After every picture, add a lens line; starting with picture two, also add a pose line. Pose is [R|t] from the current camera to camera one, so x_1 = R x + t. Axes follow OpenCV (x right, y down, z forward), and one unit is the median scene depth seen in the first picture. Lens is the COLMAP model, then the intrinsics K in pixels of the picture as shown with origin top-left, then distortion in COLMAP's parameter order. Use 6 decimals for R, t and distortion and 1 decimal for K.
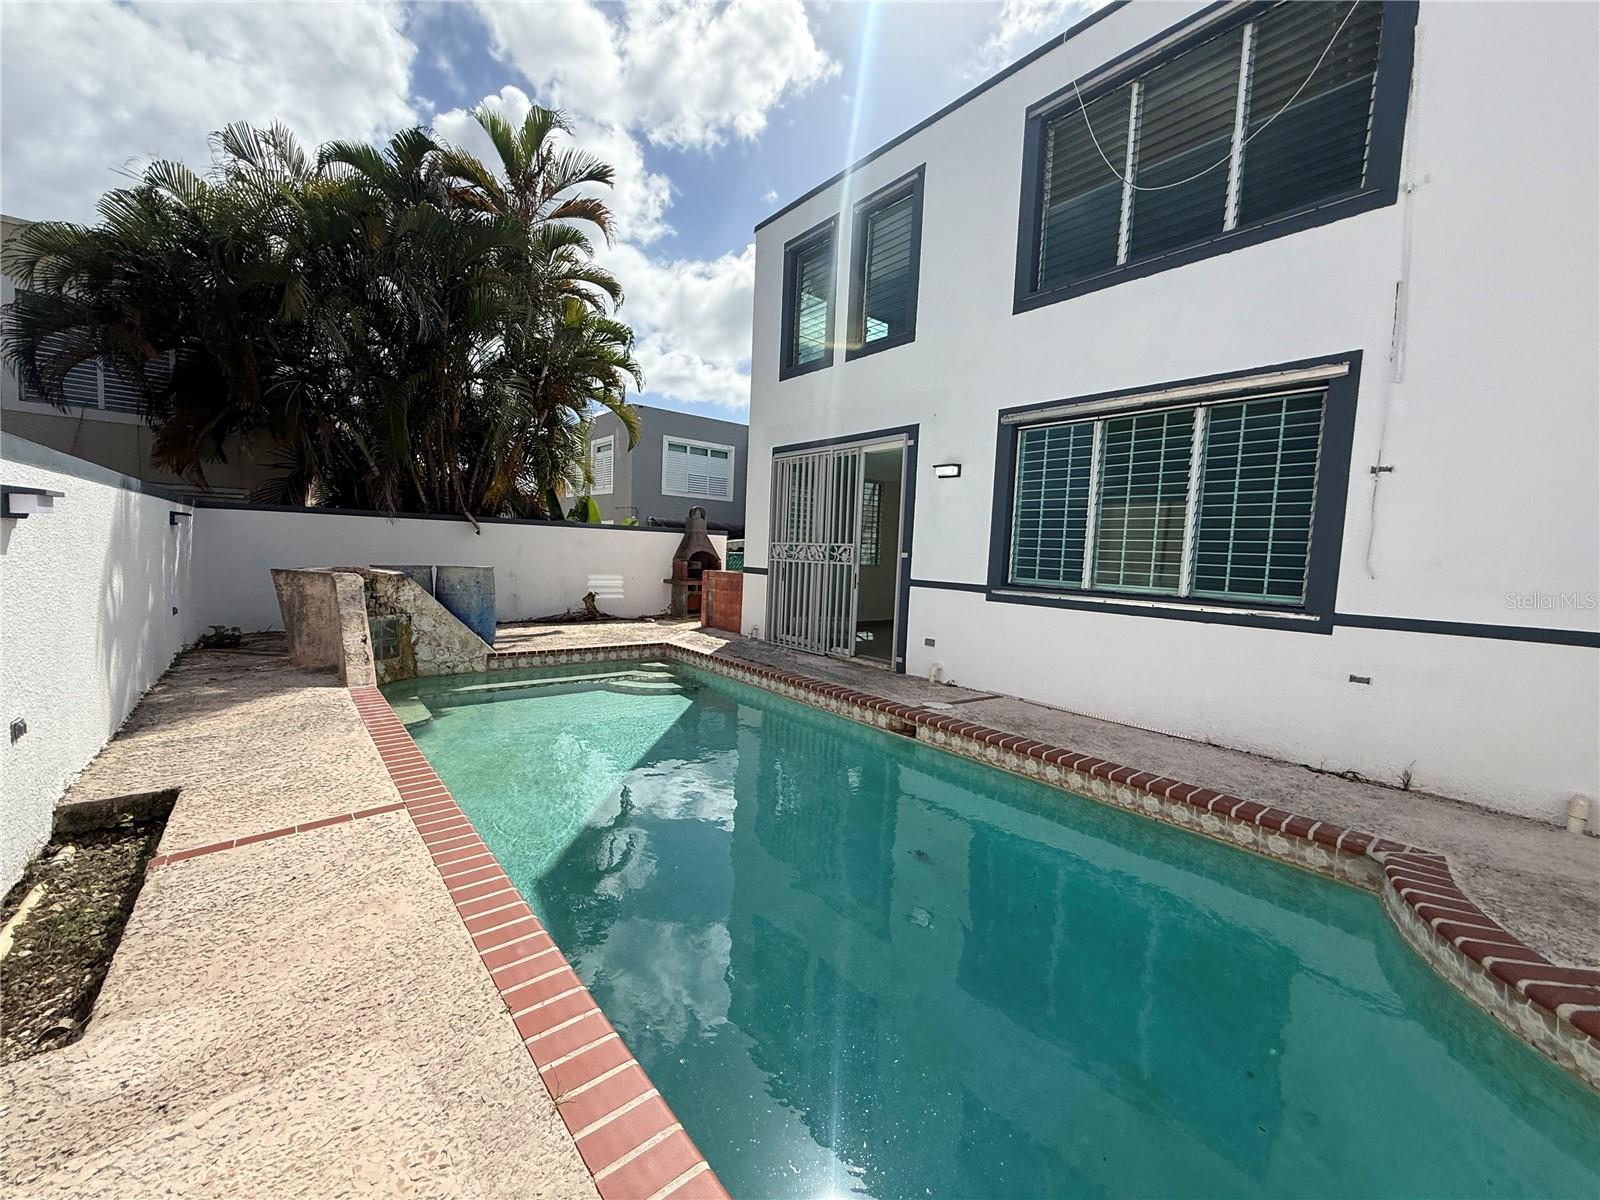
lens RADIAL K [[639.0, 0, 798.1], [0, 639.0, 601.0], [0, 0, 1]] dist [0.000696, 0.000295]
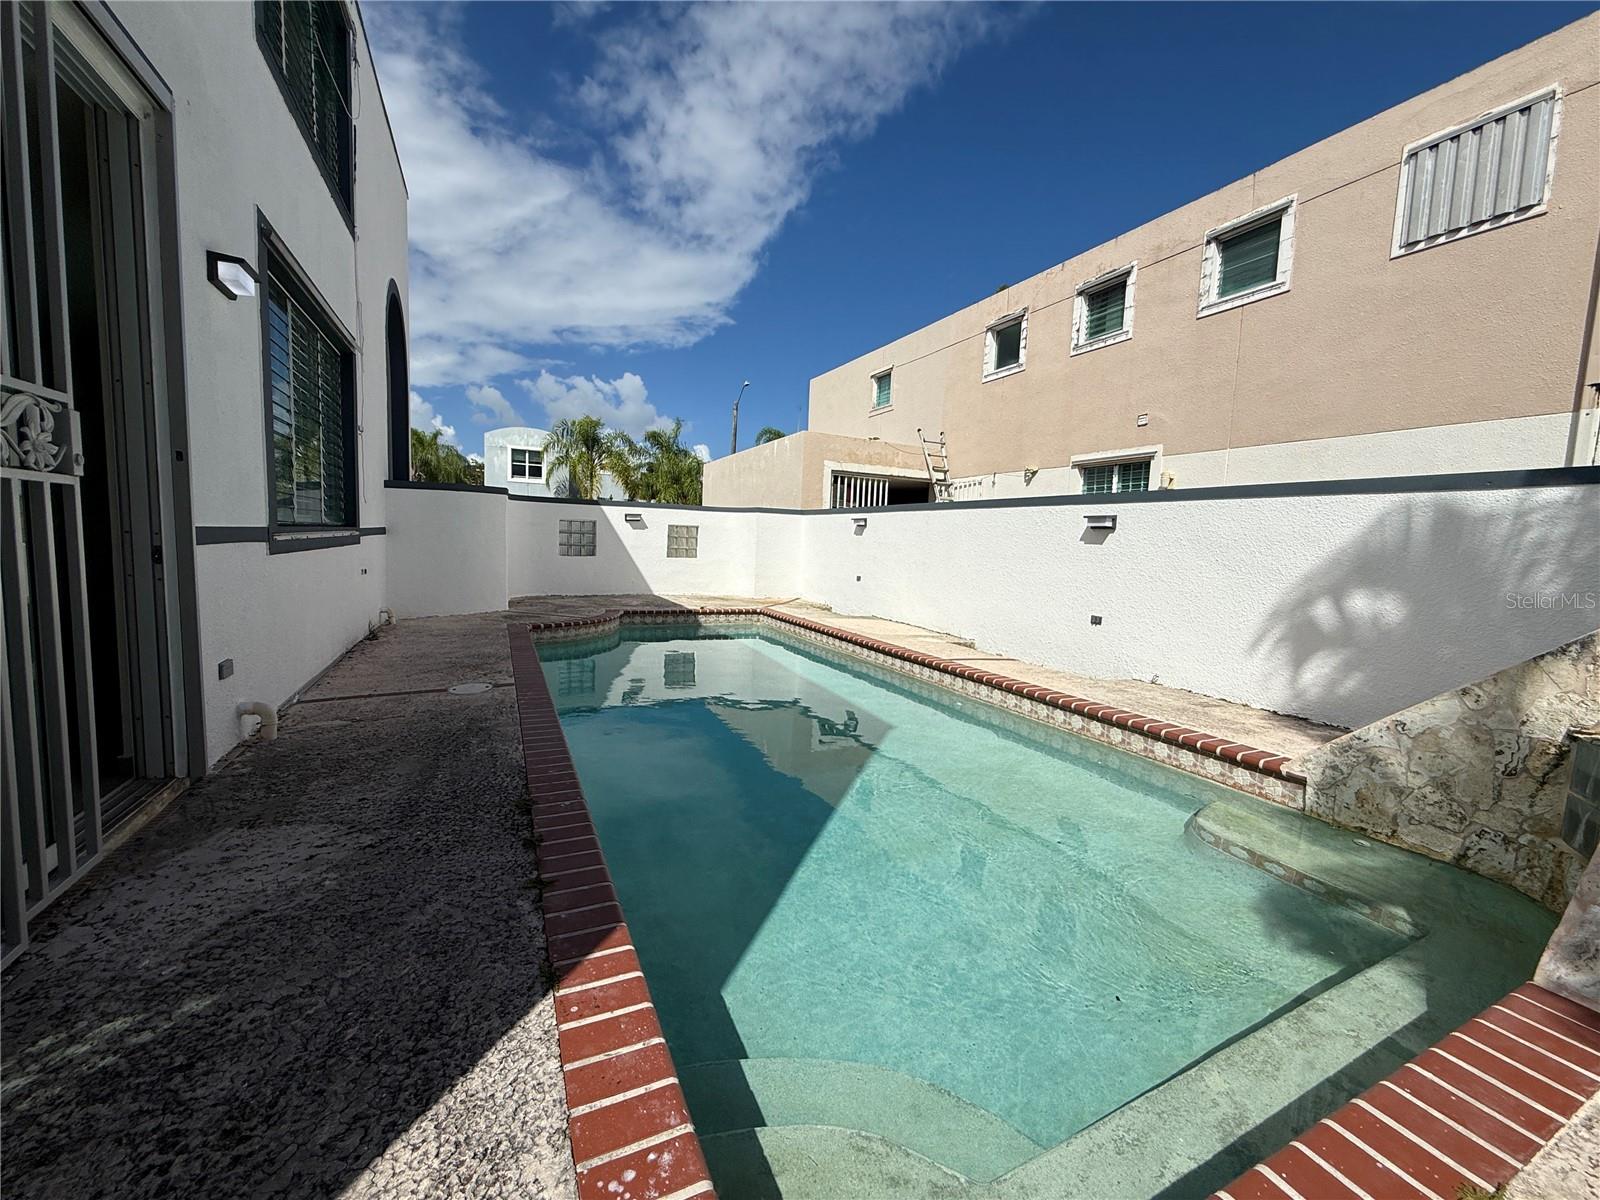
lens RADIAL K [[643.4, 0, 796.2], [0, 643.4, 597.6], [0, 0, 1]] dist [-0.000141, -0.000014]
pose [[-0.967780, -0.098173, 0.231872, -0.259106], [-0.058036, 0.983037, 0.173982, -0.079722], [-0.245019, 0.154920, -0.957061, 1.287516]]
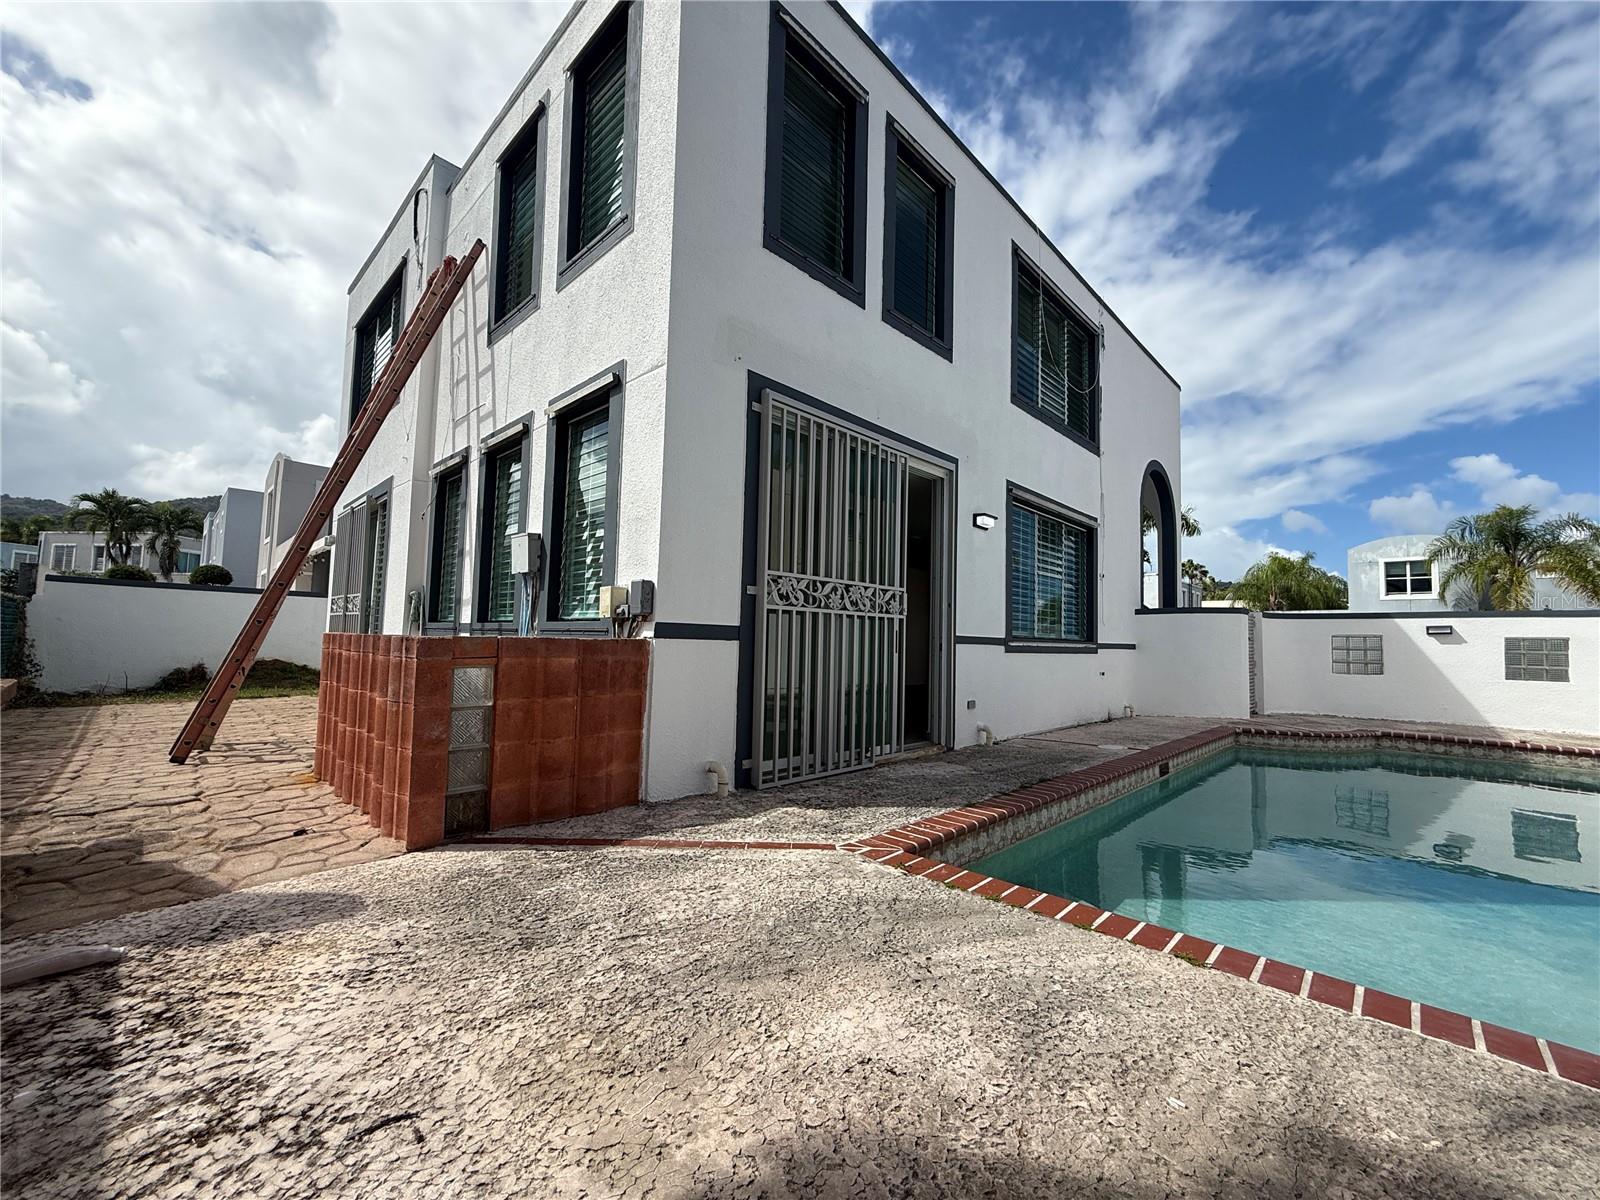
lens RADIAL K [[639.0, 0, 798.1], [0, 639.0, 601.0], [0, 0, 1]] dist [0.000696, 0.000295]
pose [[-0.116603, 0.020035, 0.992977, -0.649651], [0.045931, 0.998836, -0.014760, -0.077641], [-0.992116, 0.043887, -0.117387, 1.313812]]
